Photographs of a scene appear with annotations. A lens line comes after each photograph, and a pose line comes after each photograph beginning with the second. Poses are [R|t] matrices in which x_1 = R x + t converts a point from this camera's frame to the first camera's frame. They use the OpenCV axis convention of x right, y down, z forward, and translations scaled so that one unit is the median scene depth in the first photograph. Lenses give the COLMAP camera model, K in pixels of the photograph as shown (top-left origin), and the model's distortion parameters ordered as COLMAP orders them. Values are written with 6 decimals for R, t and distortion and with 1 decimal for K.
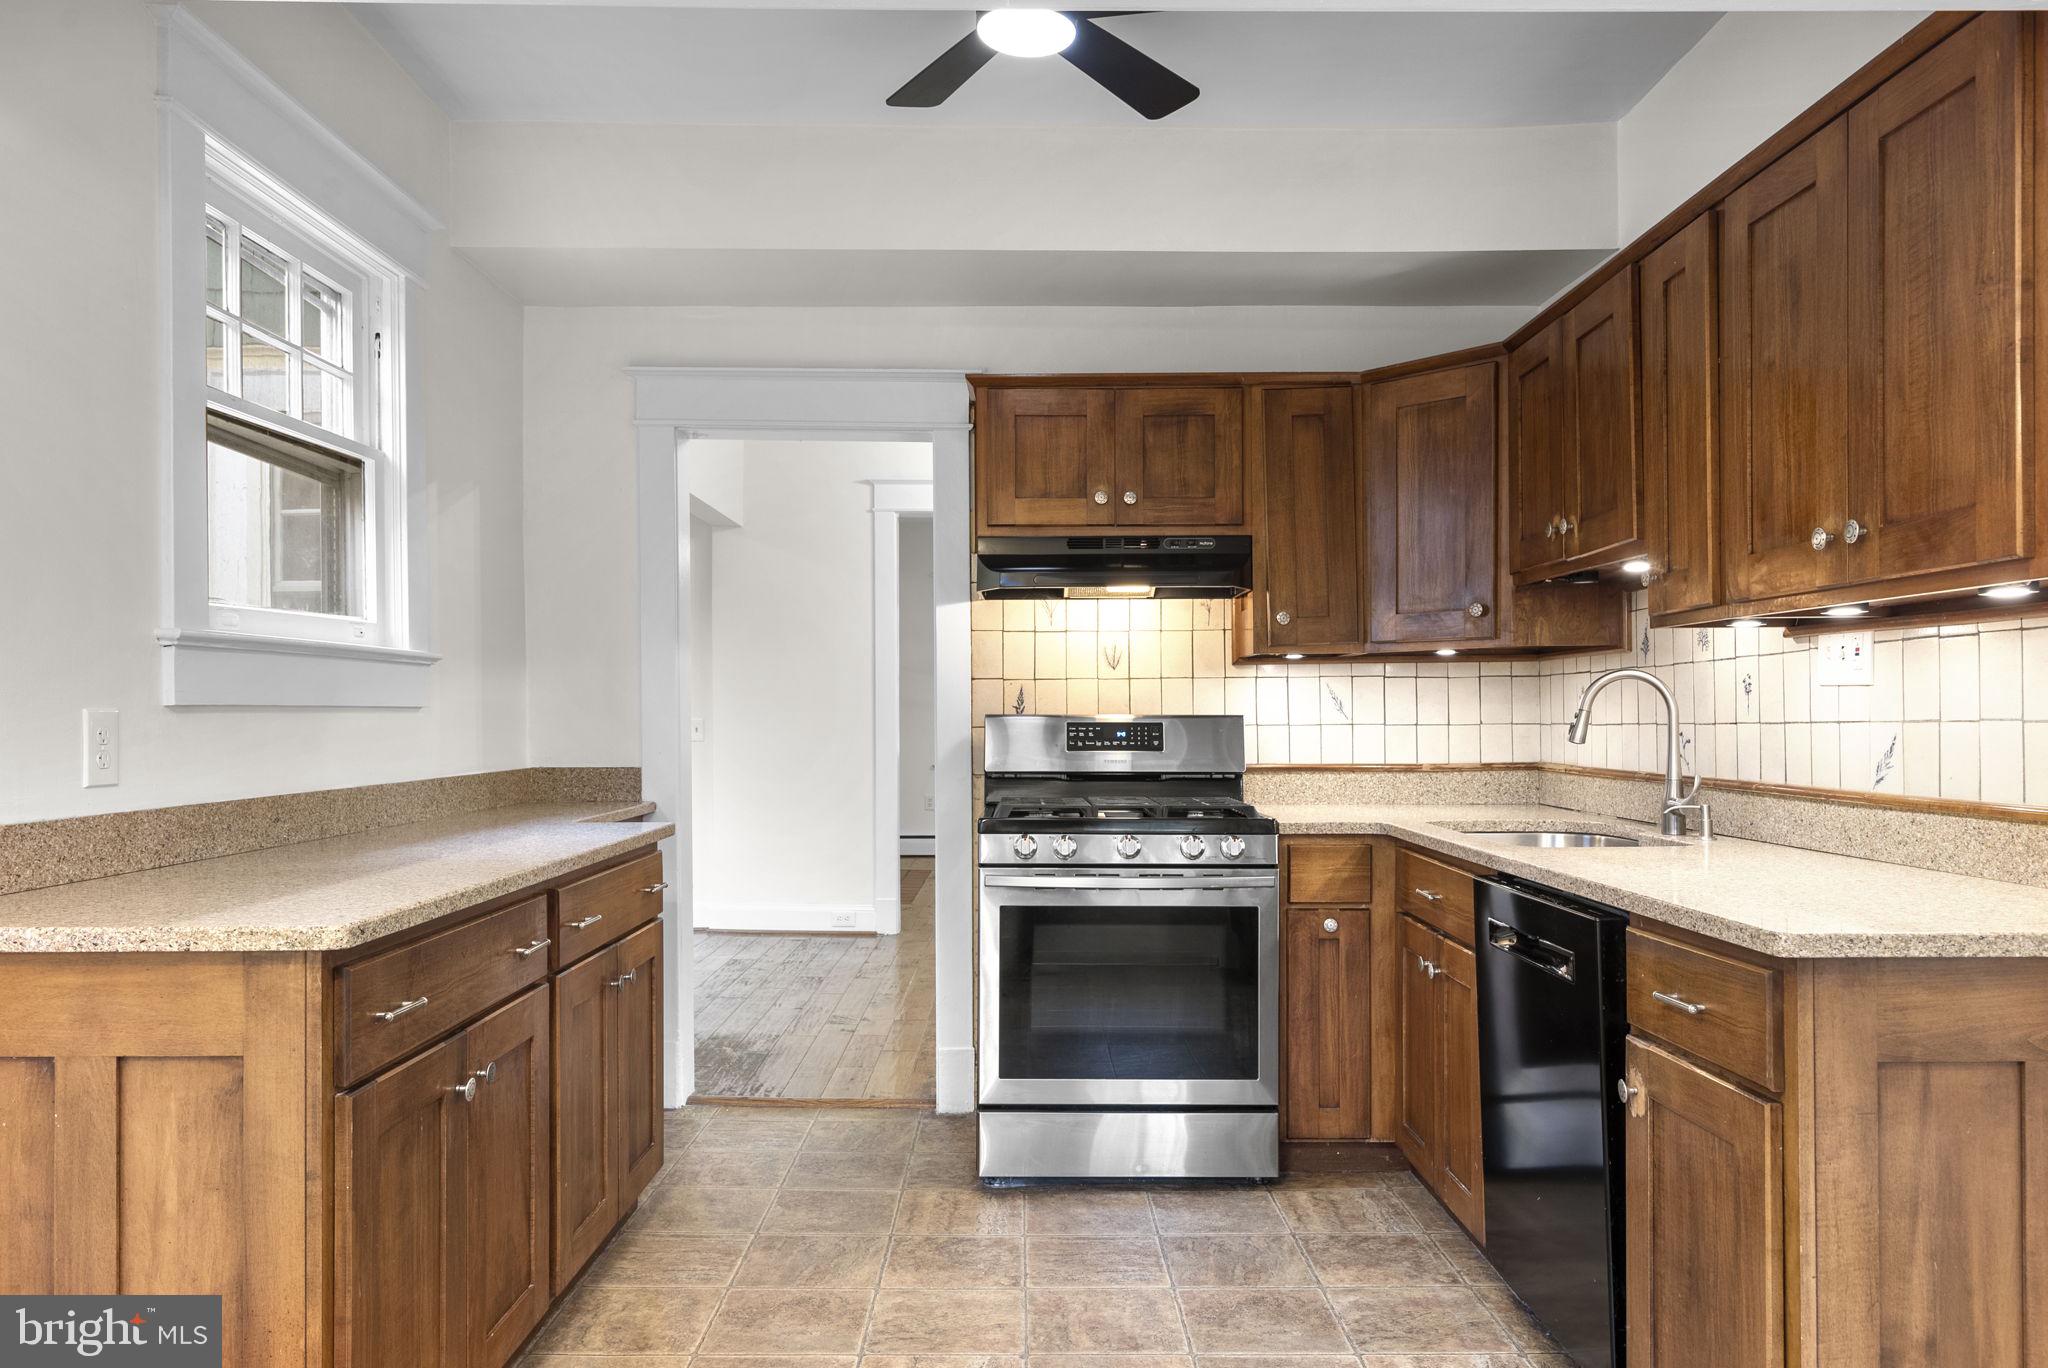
lens RADIAL K [[1386.3, 0, 1023.1], [0, 1386.3, 706.7], [0, 0, 1]] dist [0.004882, 0.001022]
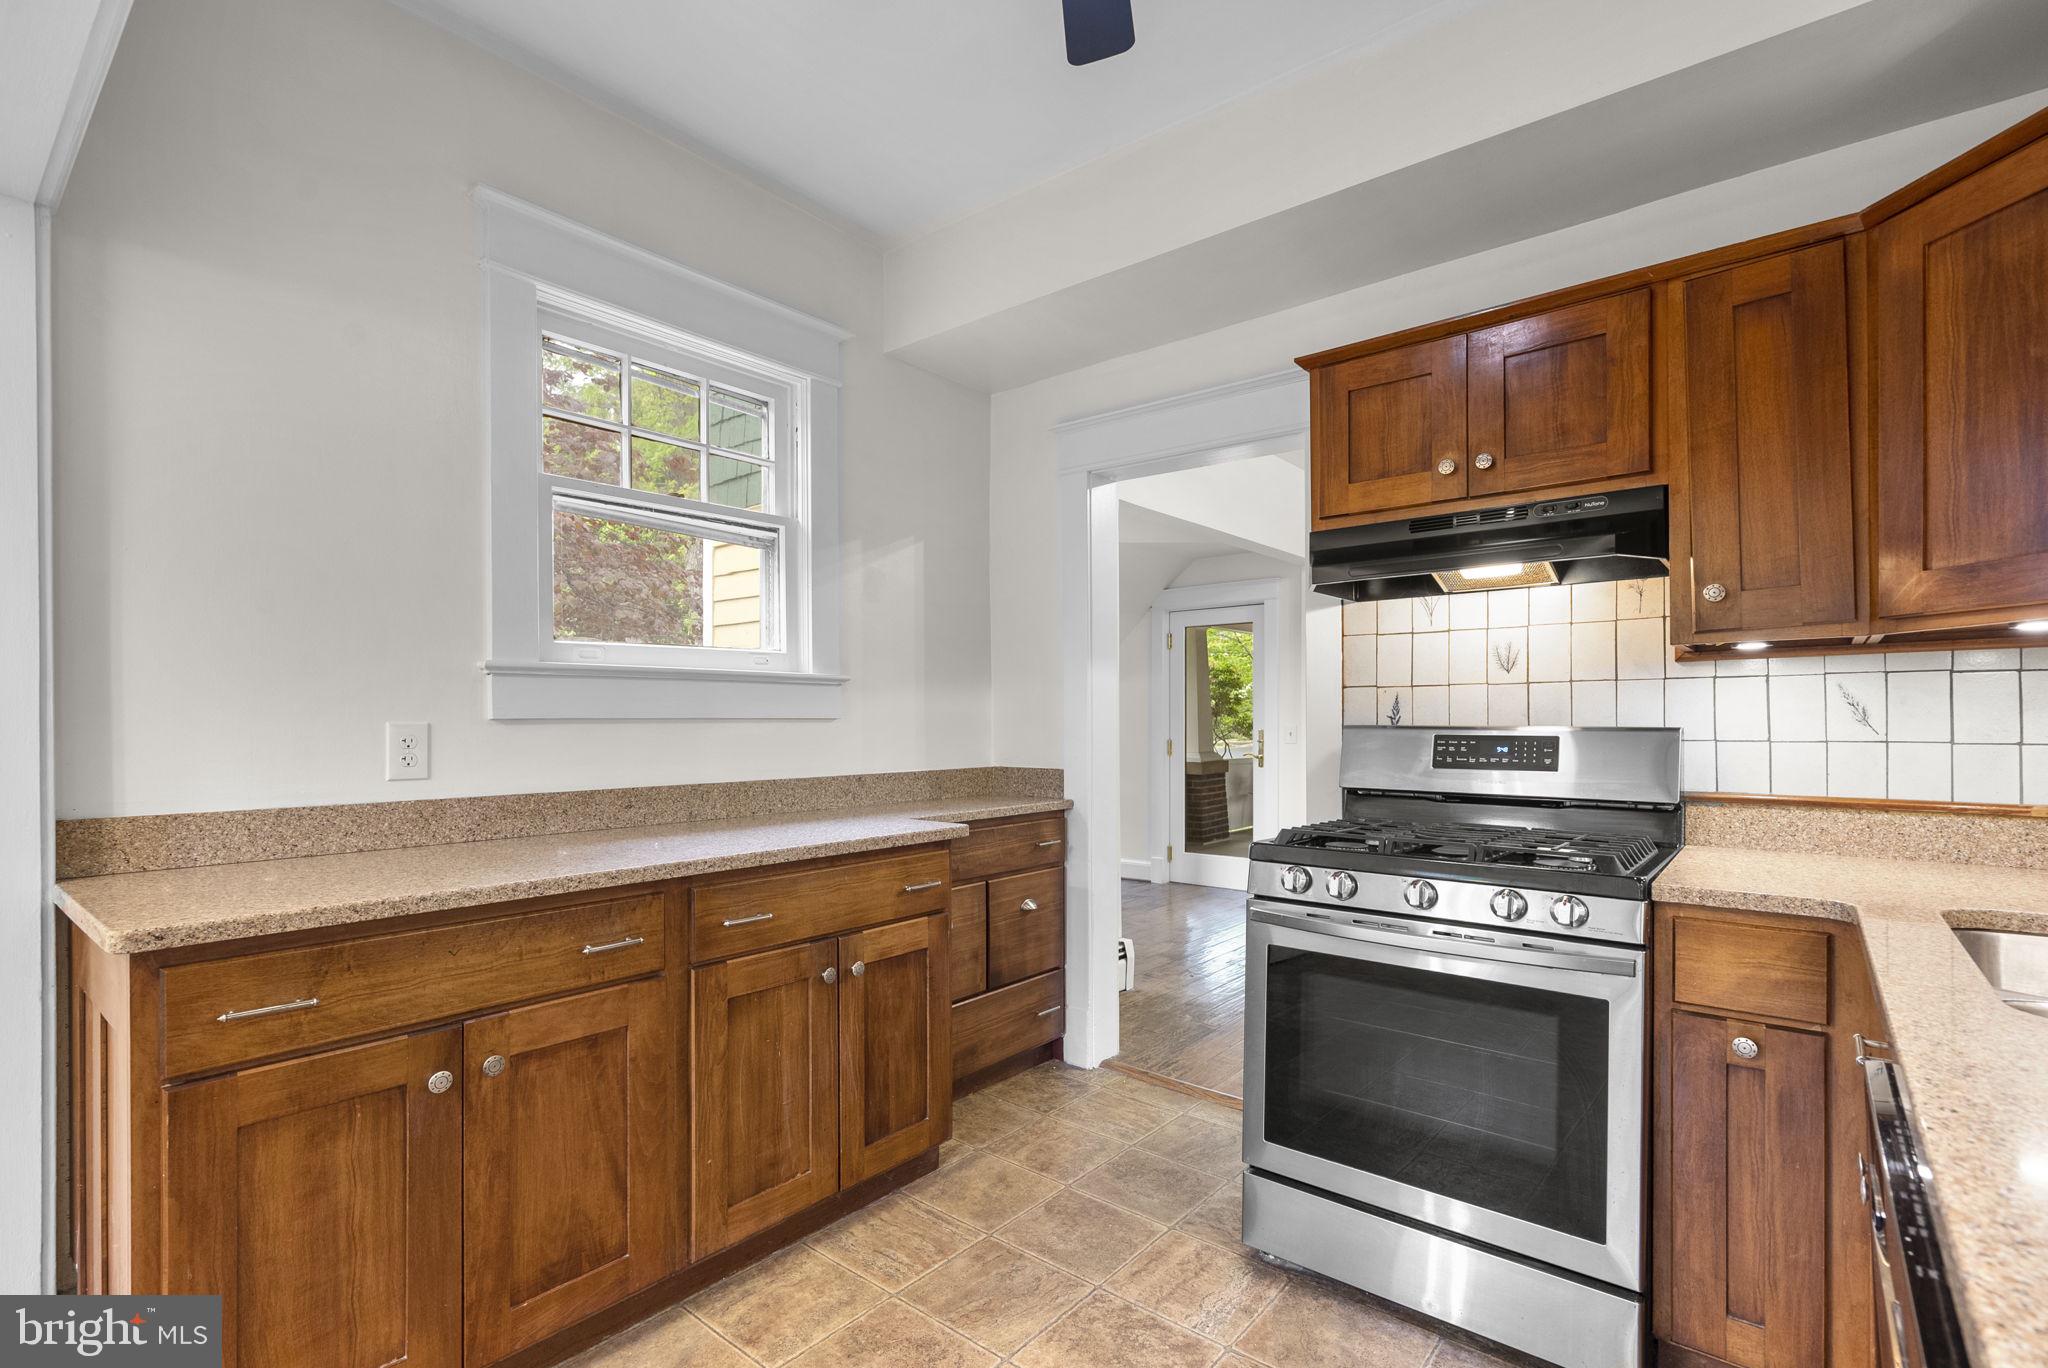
lens RADIAL K [[949.1, 0, 1024.1], [0, 949.1, 717.6], [0, 0, 1]] dist [-0.000837, 0.000741]
pose [[0.772243, -0.000750, -0.635327, 0.221437], [0.003221, 0.999991, 0.002735, -0.002023], [0.635320, -0.004158, 0.772238, 0.392784]]
